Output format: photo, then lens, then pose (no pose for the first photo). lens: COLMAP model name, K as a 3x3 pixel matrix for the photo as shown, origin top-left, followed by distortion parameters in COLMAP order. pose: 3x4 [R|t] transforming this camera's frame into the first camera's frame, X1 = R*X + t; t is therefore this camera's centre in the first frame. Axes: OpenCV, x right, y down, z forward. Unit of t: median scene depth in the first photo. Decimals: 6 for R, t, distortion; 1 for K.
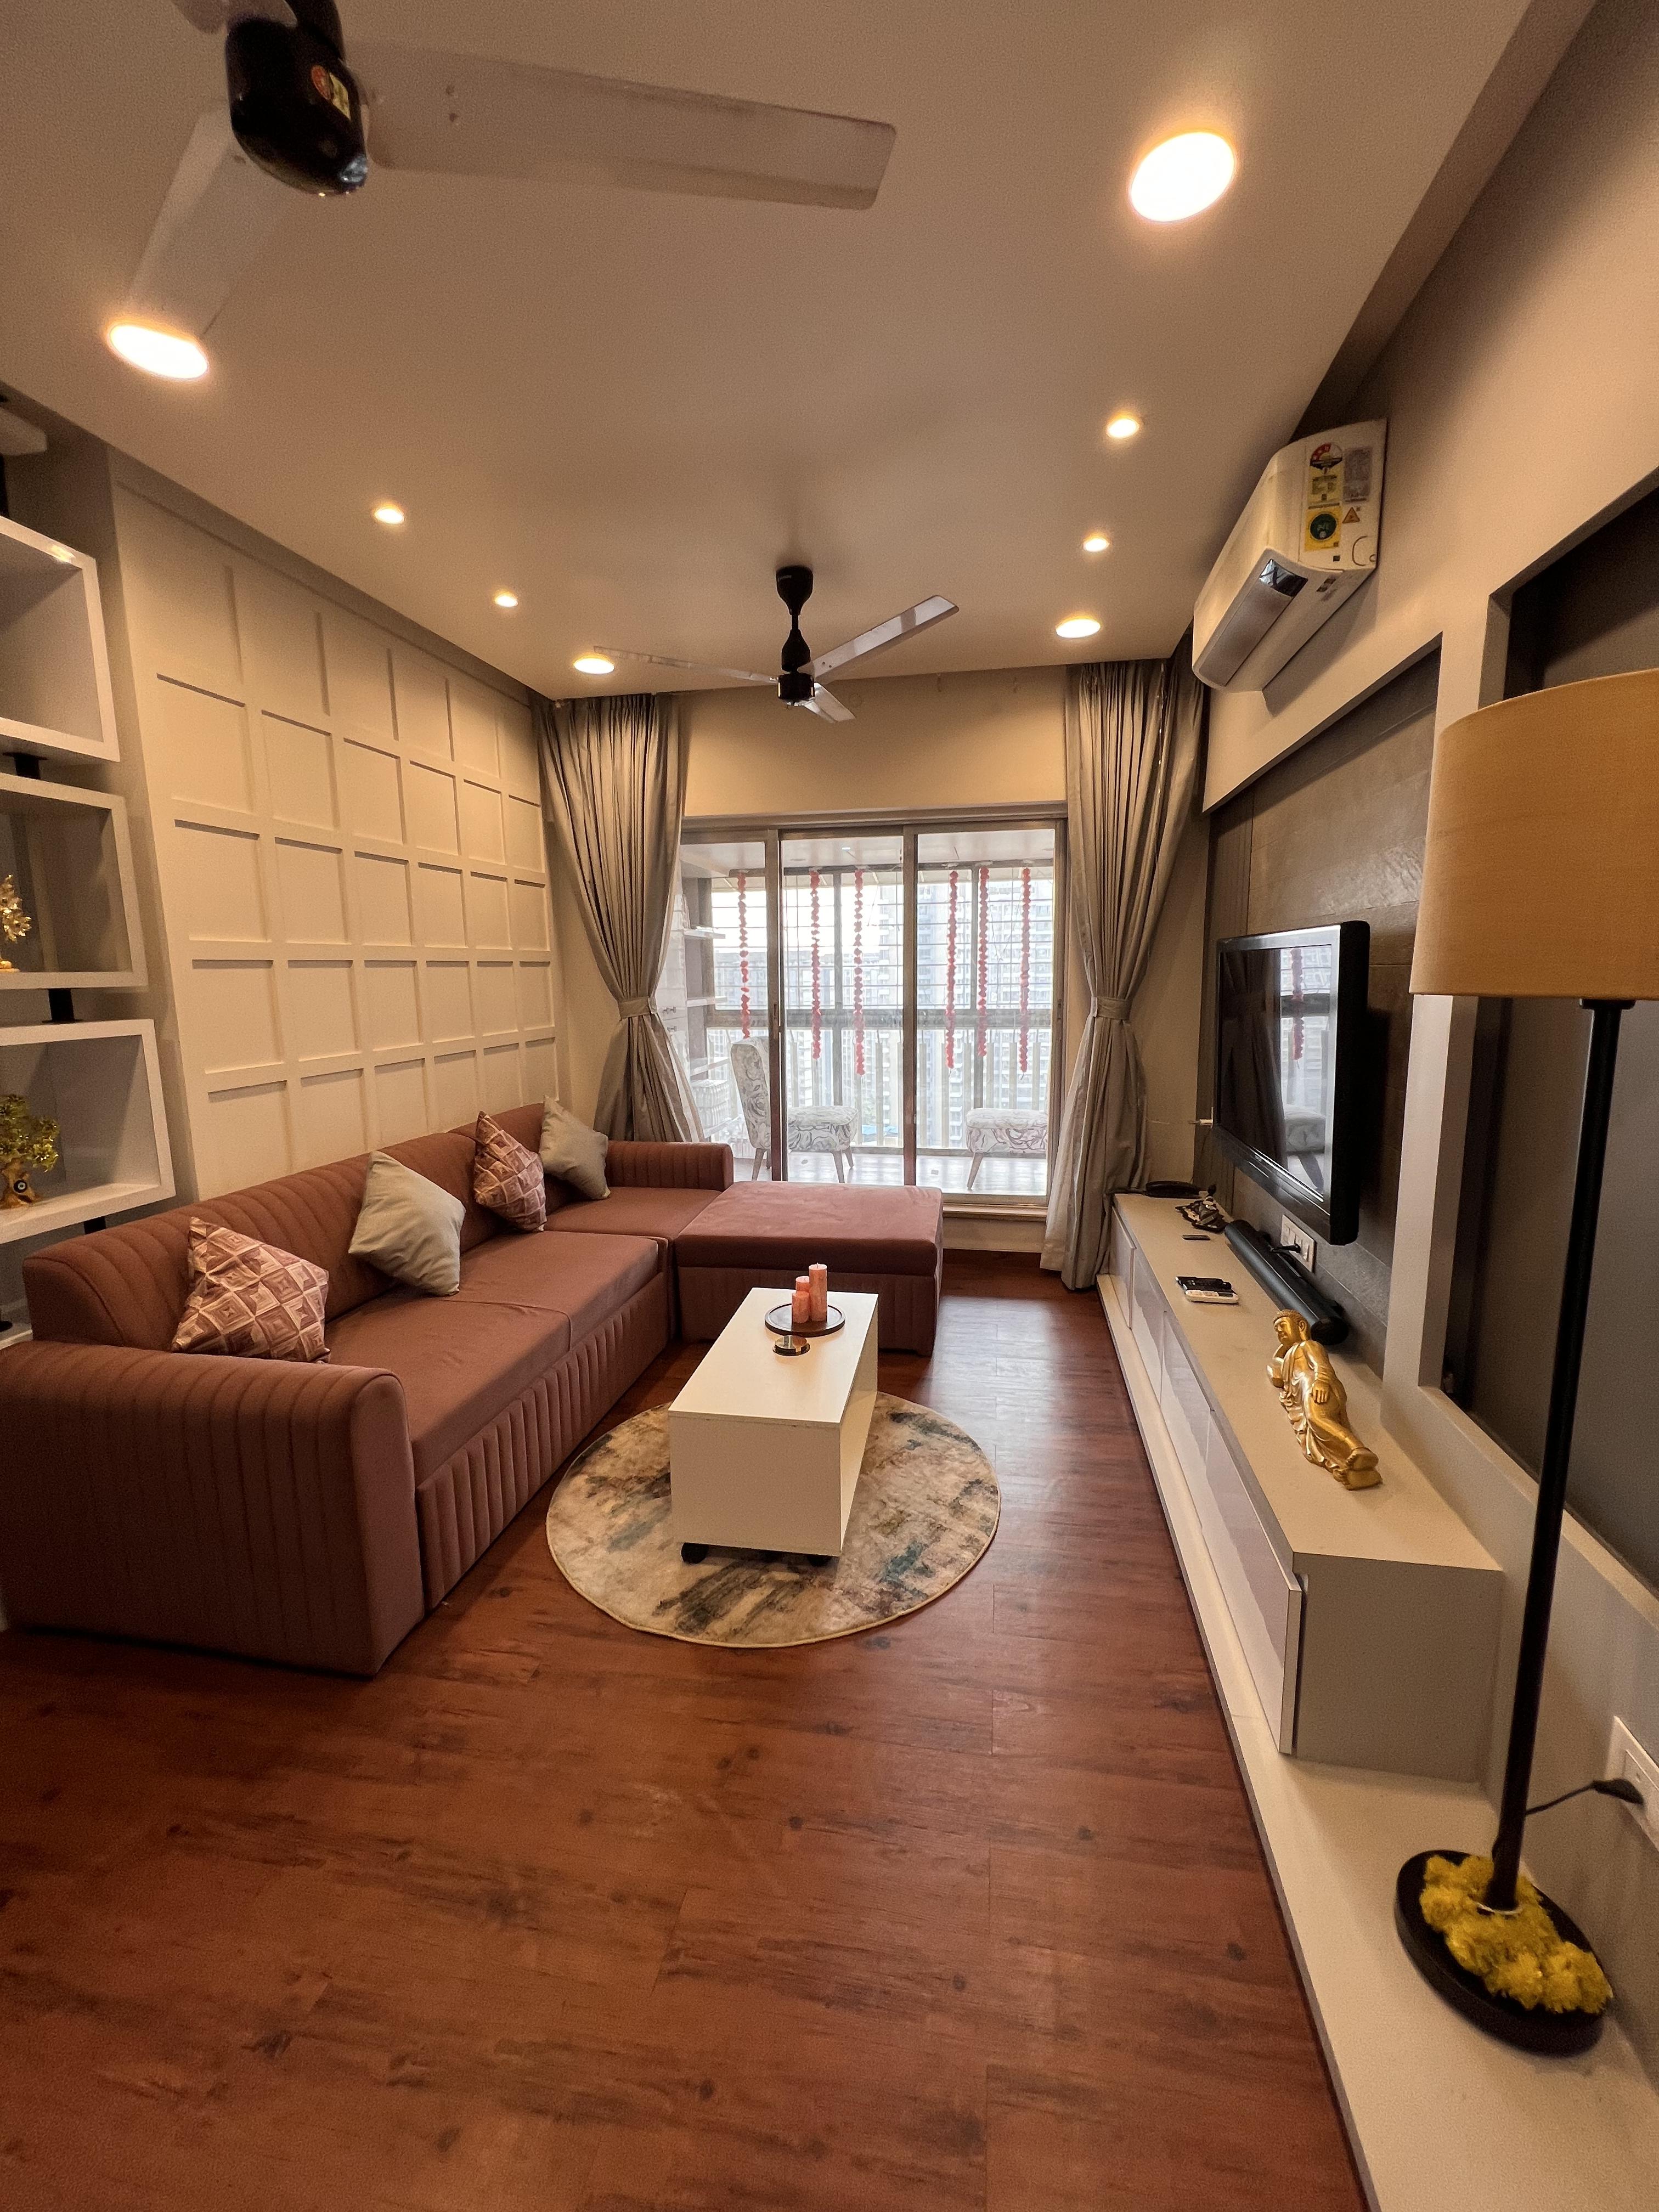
lens RADIAL K [[892.2, 0, 825.5], [0, 892.2, 1102.0], [0, 0, 1]] dist [0.000347, 0.001541]
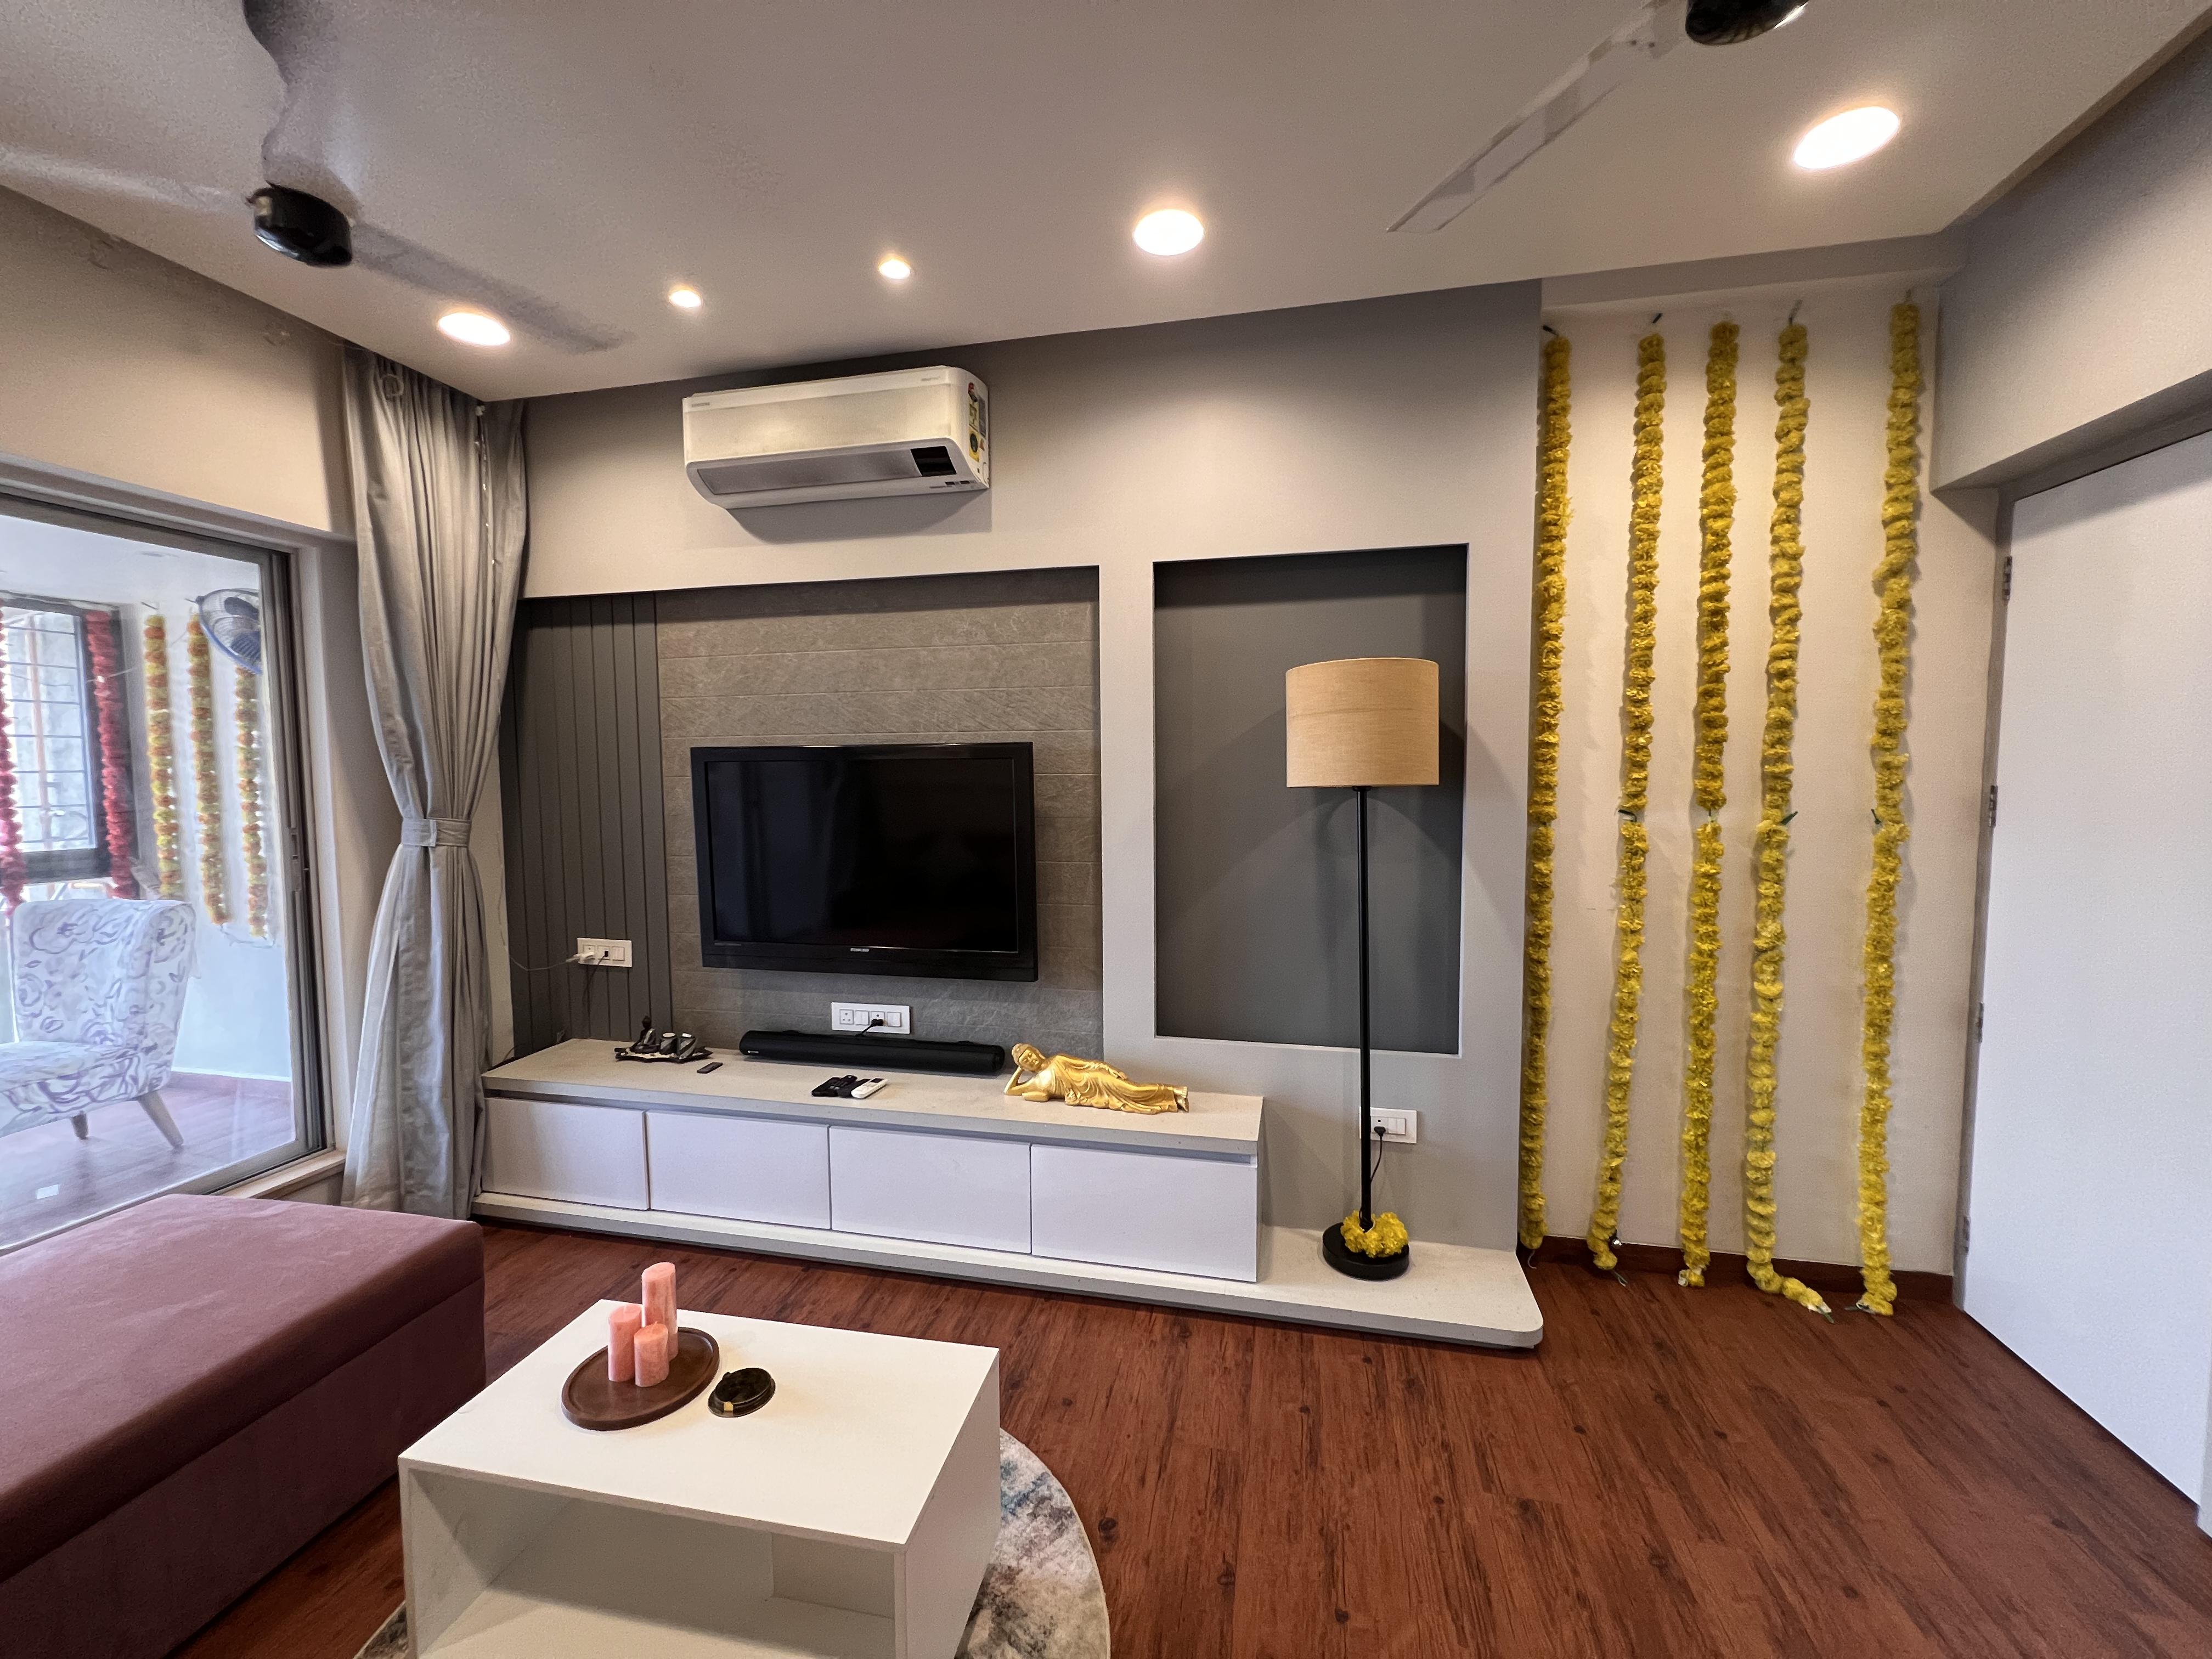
lens RADIAL K [[892.2, 0, 1098.3], [0, 892.2, 829.4], [0, 0, 1]] dist [0.000347, 0.001541]
pose [[0.031272, -0.059593, 0.997733, -0.752405], [0.153785, 0.986622, 0.054109, -0.125424], [-0.987609, 0.151745, 0.040018, 0.828538]]
